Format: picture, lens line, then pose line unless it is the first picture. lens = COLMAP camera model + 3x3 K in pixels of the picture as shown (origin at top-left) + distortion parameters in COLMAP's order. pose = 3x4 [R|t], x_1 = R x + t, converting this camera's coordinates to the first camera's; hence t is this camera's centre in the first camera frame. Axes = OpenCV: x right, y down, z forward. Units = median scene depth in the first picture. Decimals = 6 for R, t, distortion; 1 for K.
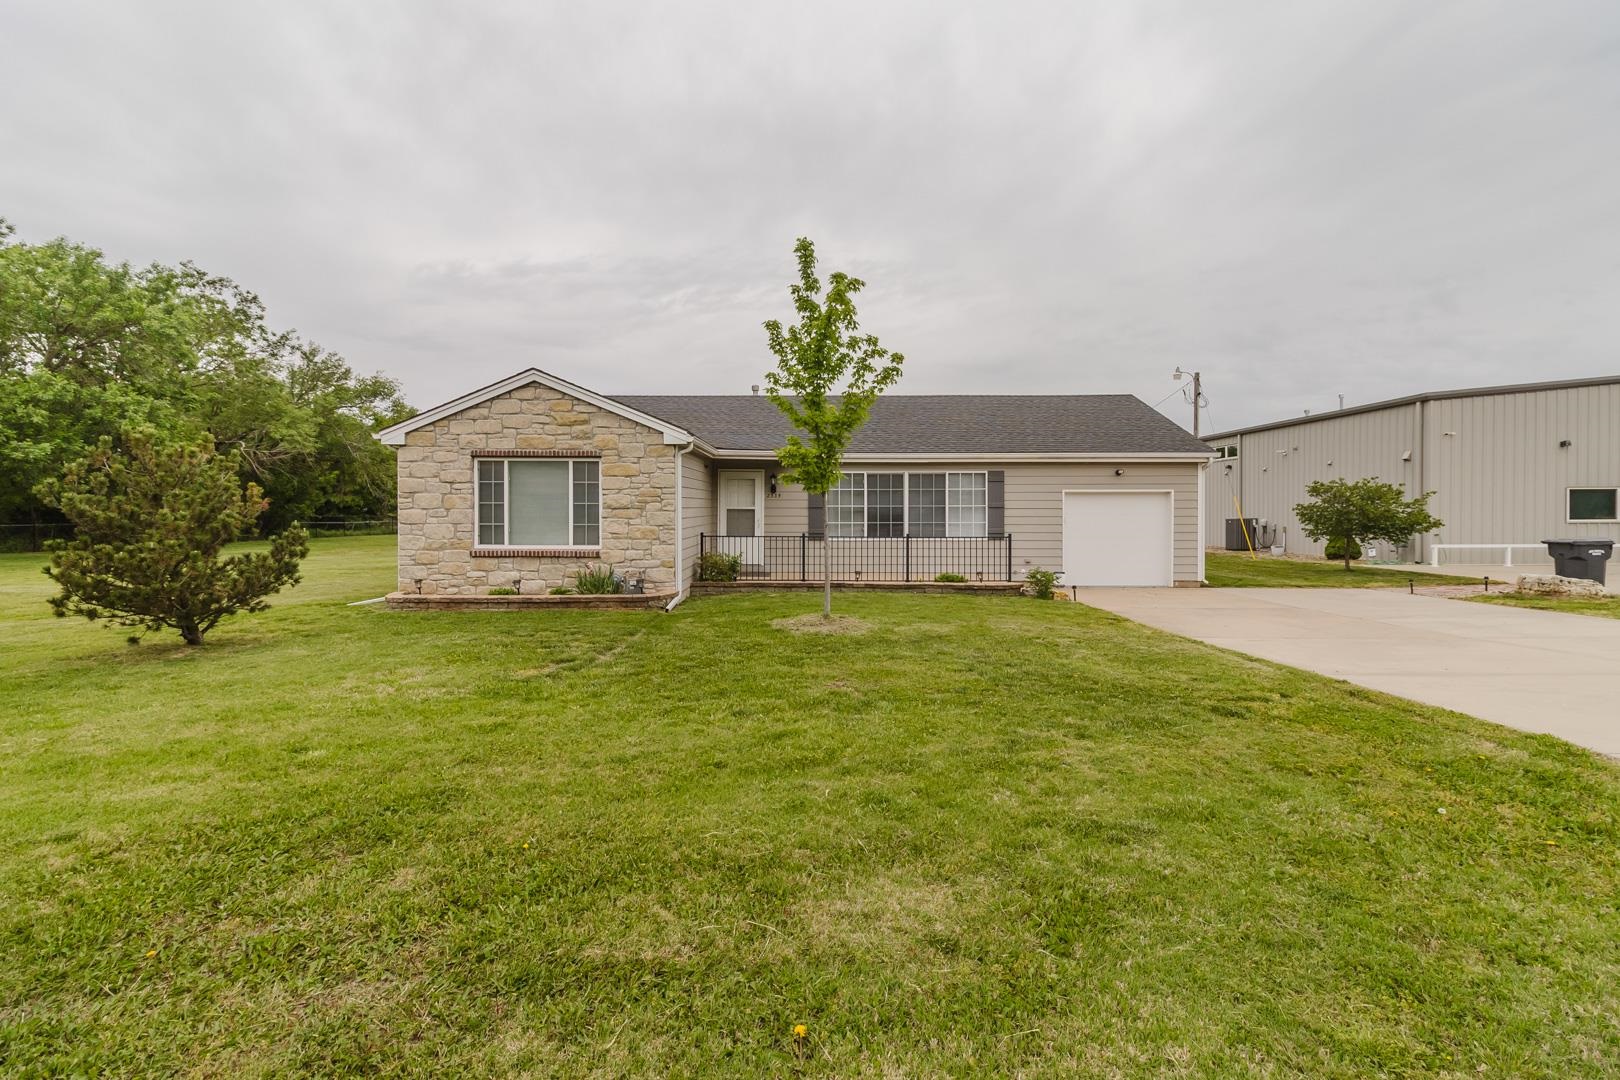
lens RADIAL K [[746.6, 0, 805.8], [0, 746.6, 535.4], [0, 0, 1]] dist [0.002167, -0.000774]
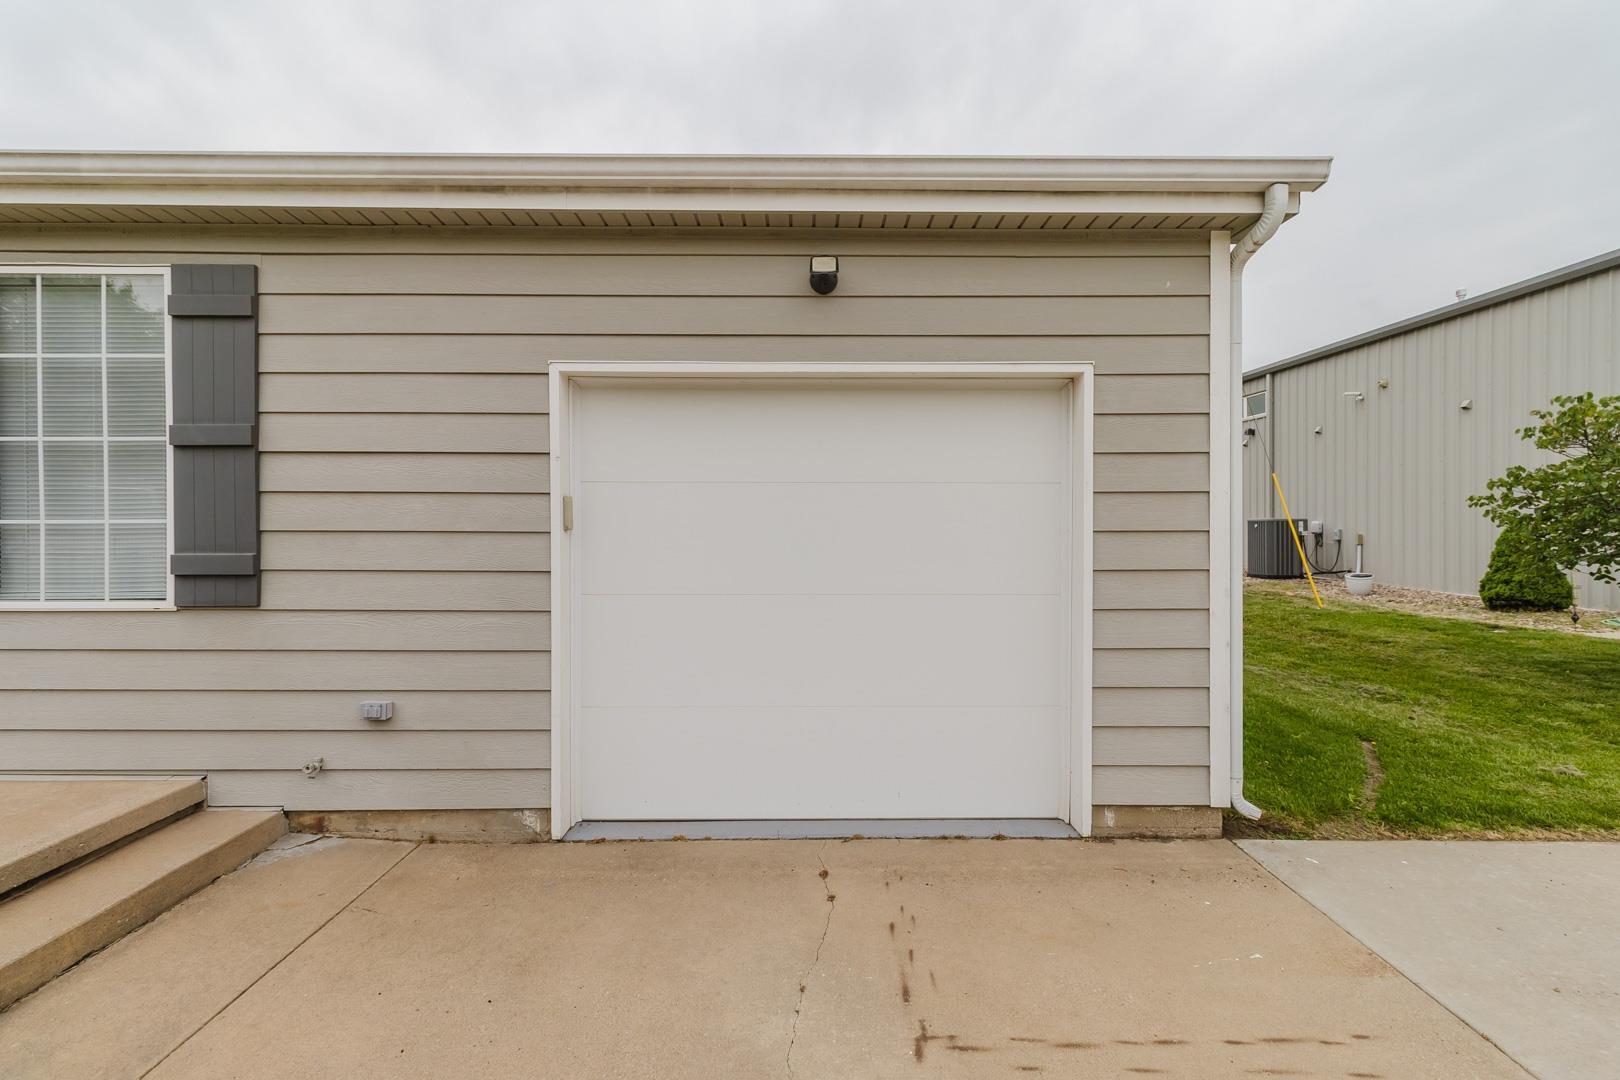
lens RADIAL K [[746.6, 0, 814.2], [0, 746.6, 534.2], [0, 0, 1]] dist [0.002167, -0.000774]
pose [[0.999936, 0.001513, 0.011233, 0.412496], [-0.001433, 0.999974, -0.007129, -0.012823], [-0.011243, 0.007112, 0.999911, 0.793252]]
